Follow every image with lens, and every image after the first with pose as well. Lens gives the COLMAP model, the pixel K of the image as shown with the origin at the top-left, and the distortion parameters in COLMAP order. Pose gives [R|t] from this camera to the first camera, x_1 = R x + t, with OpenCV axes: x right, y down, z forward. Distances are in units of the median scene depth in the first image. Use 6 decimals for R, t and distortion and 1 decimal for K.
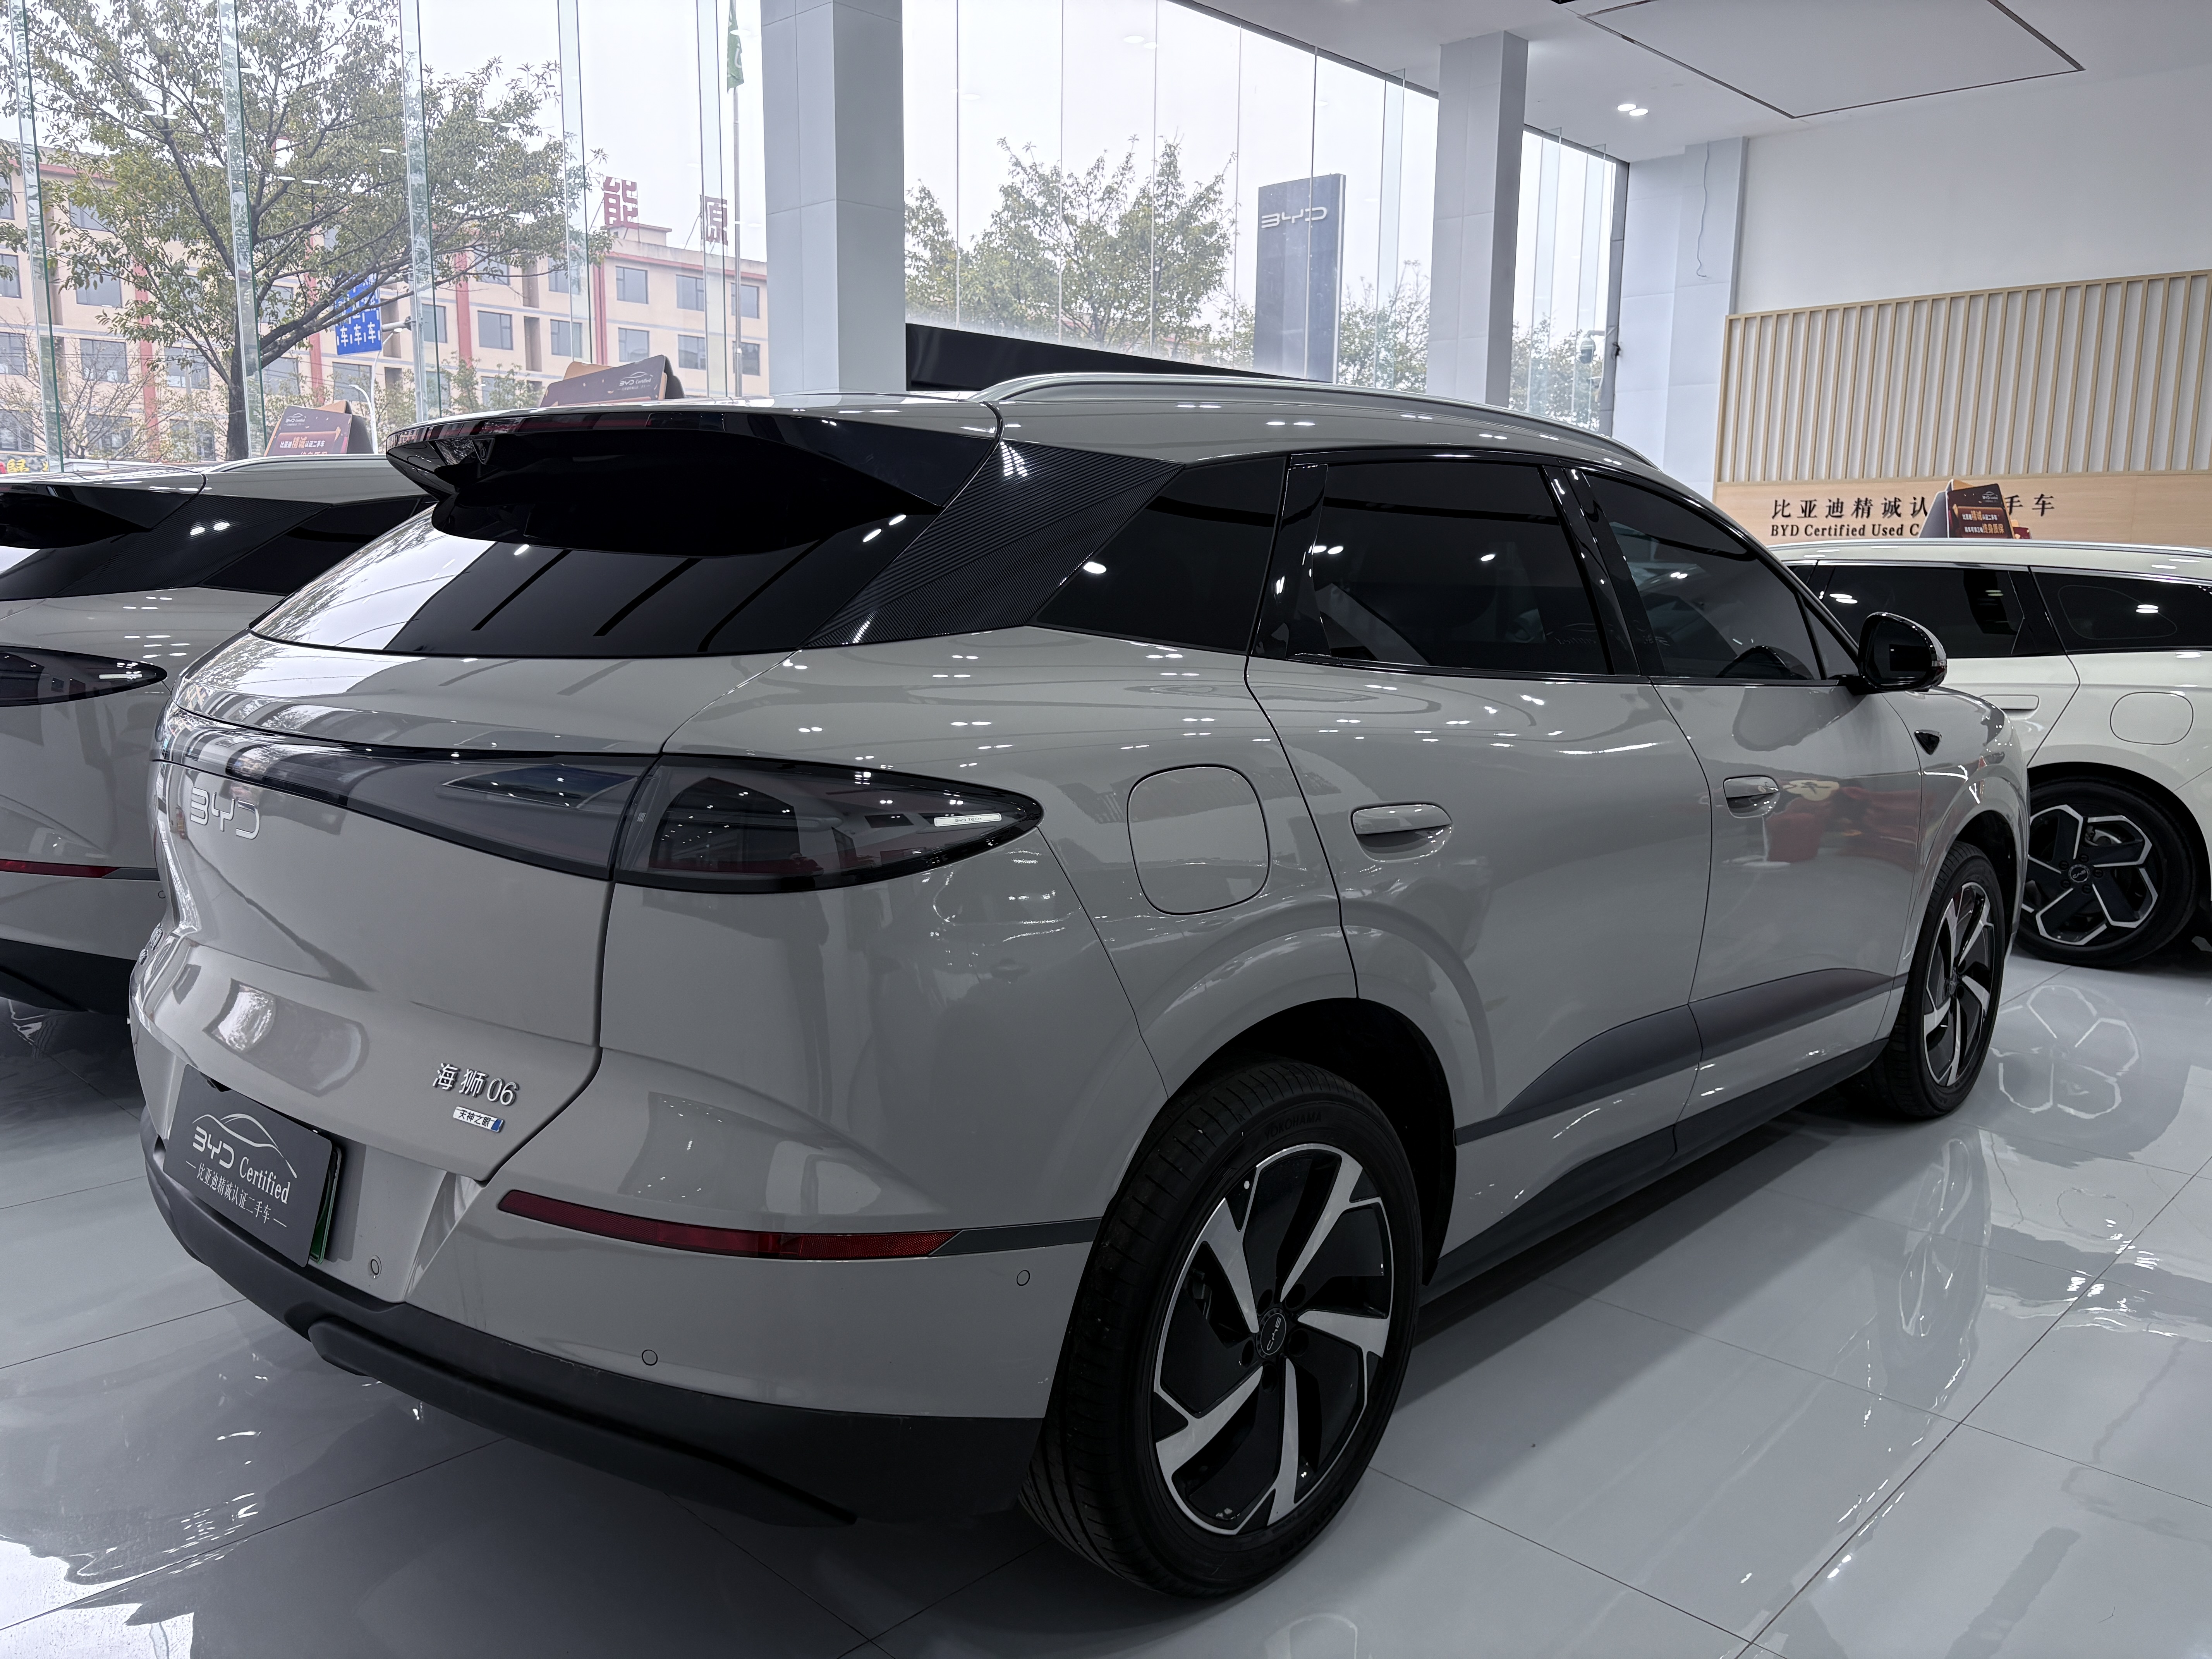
lens RADIAL K [[1694.6, 0, 1102.3], [0, 1694.6, 860.7], [0, 0, 1]] dist [0.035037, -0.028566]
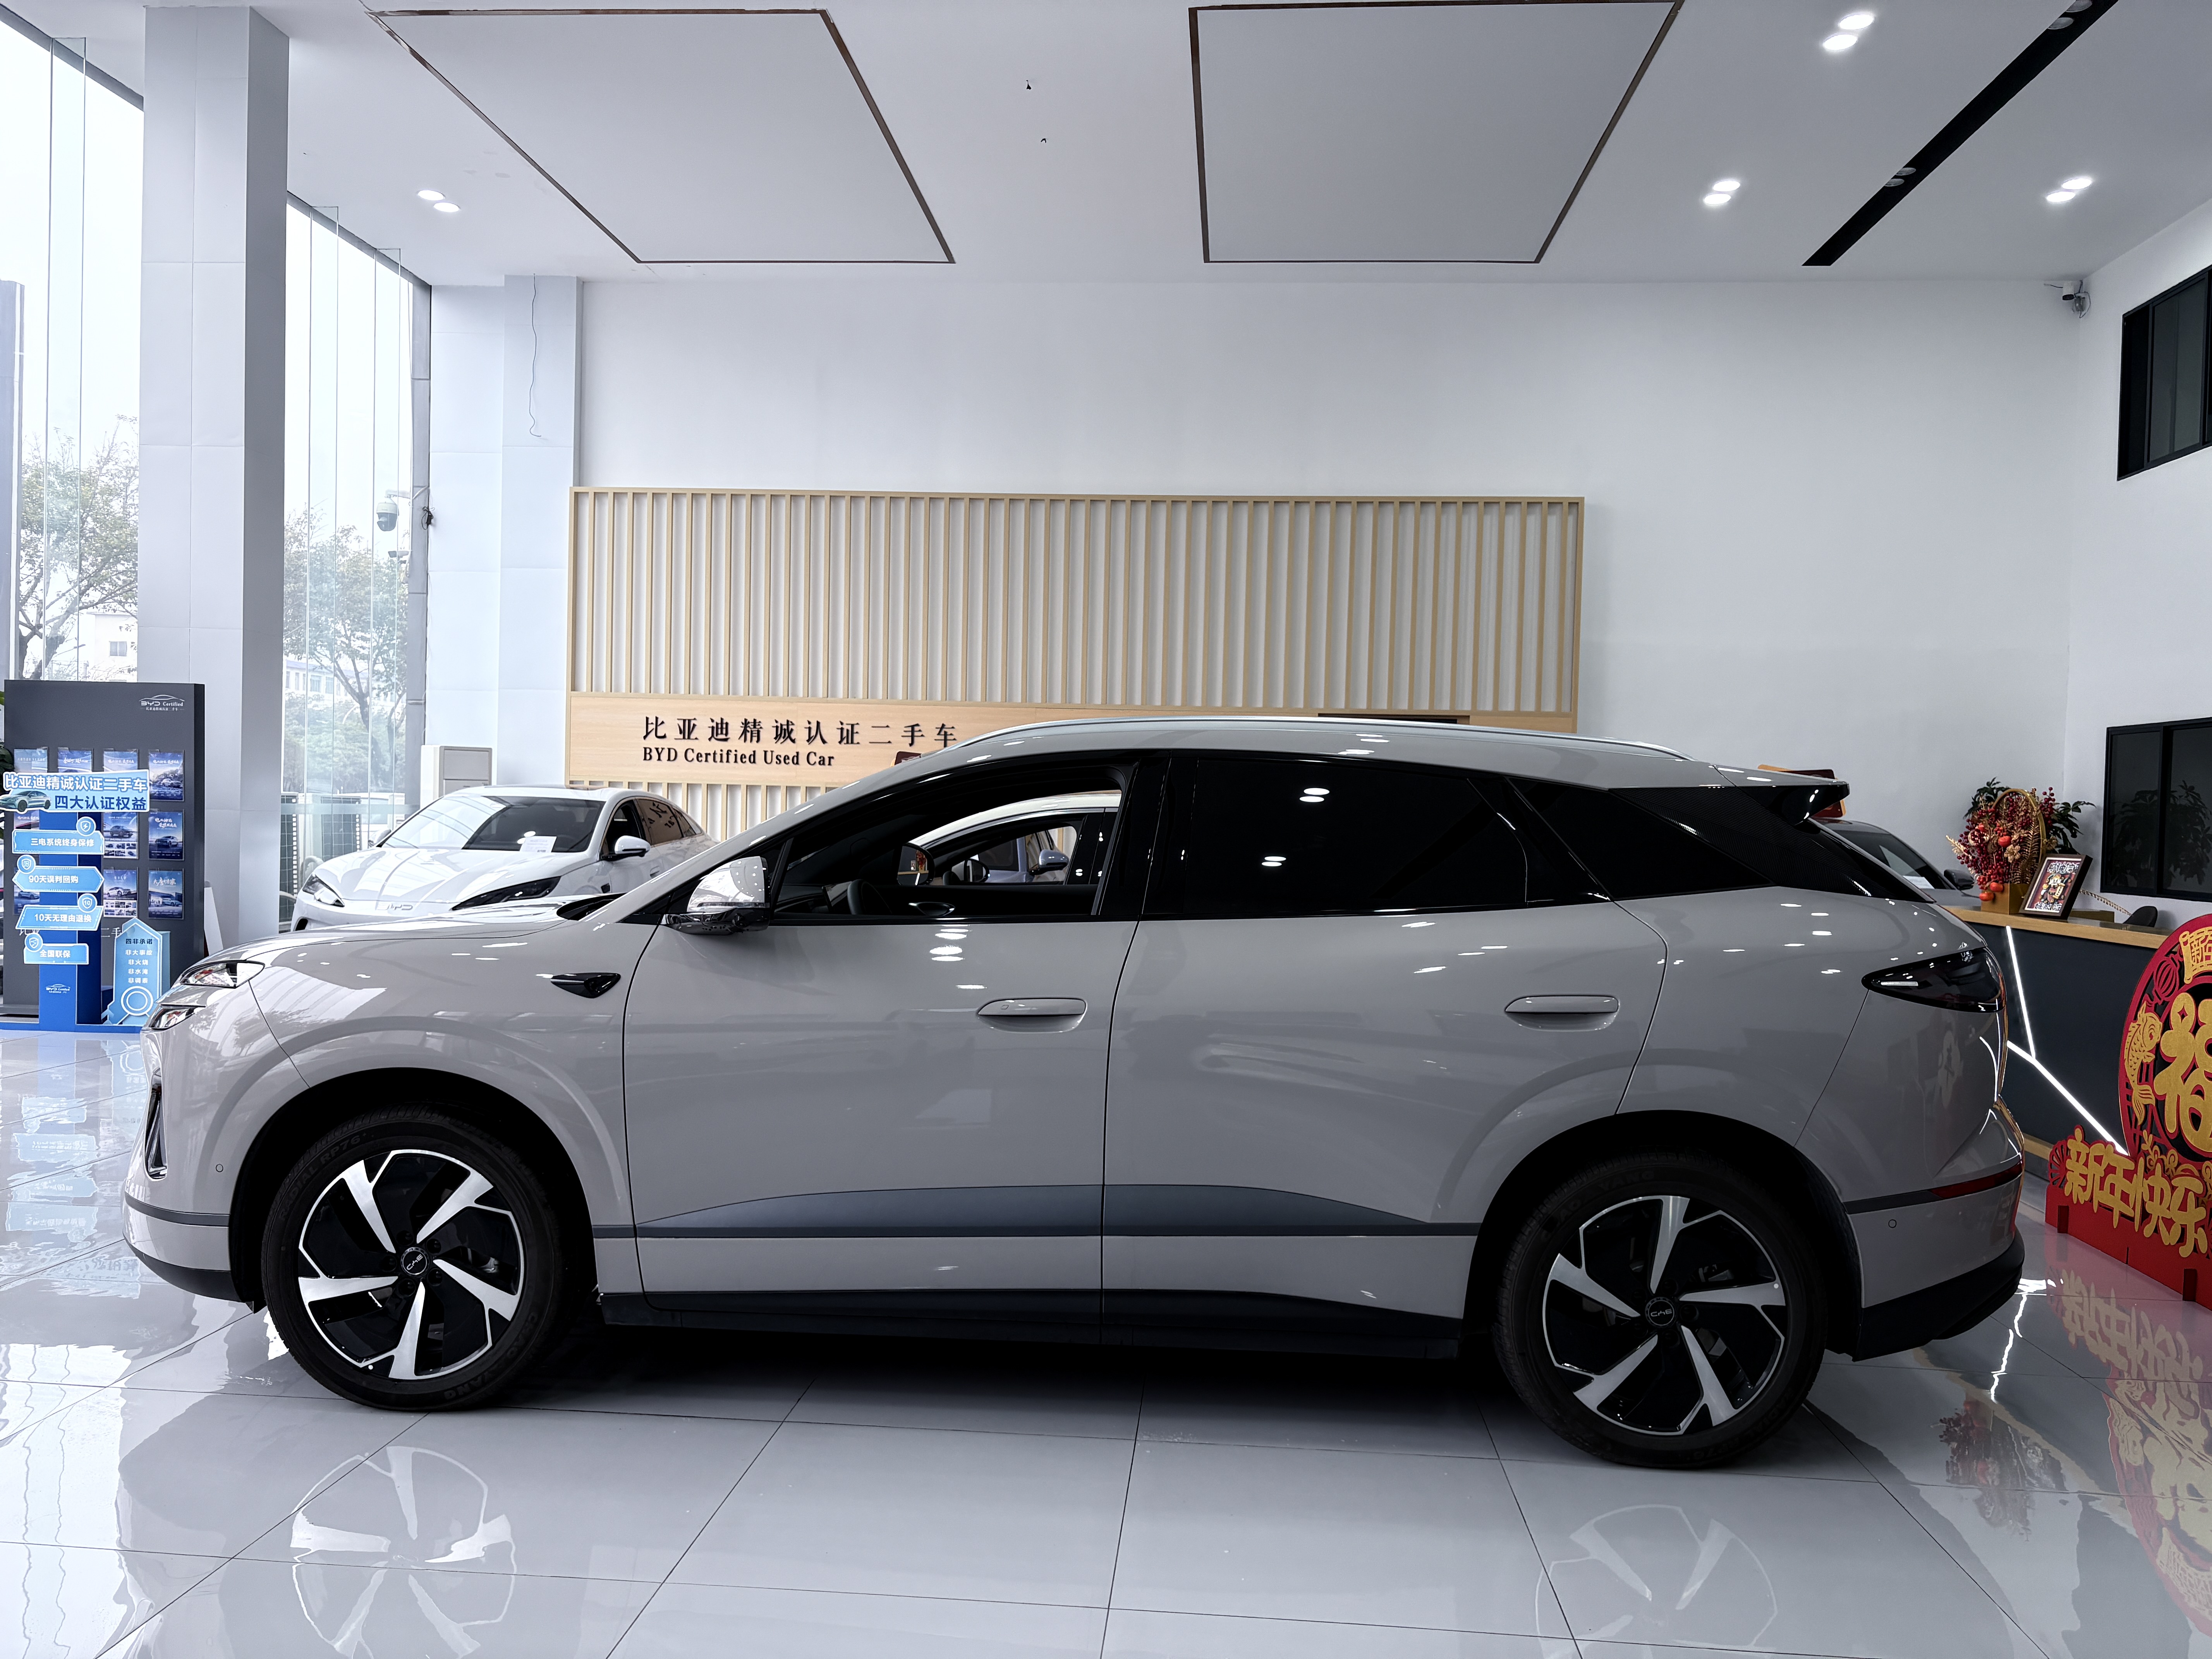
lens RADIAL K [[1694.6, 0, 1116.5], [0, 1694.6, 843.0], [0, 0, 1]] dist [0.035037, -0.028566]
pose [[0.769120, -0.005588, 0.639080, 0.051369], [0.095136, 0.989822, -0.105839, -0.045789], [-0.631984, 0.142202, 0.761824, 0.252210]]
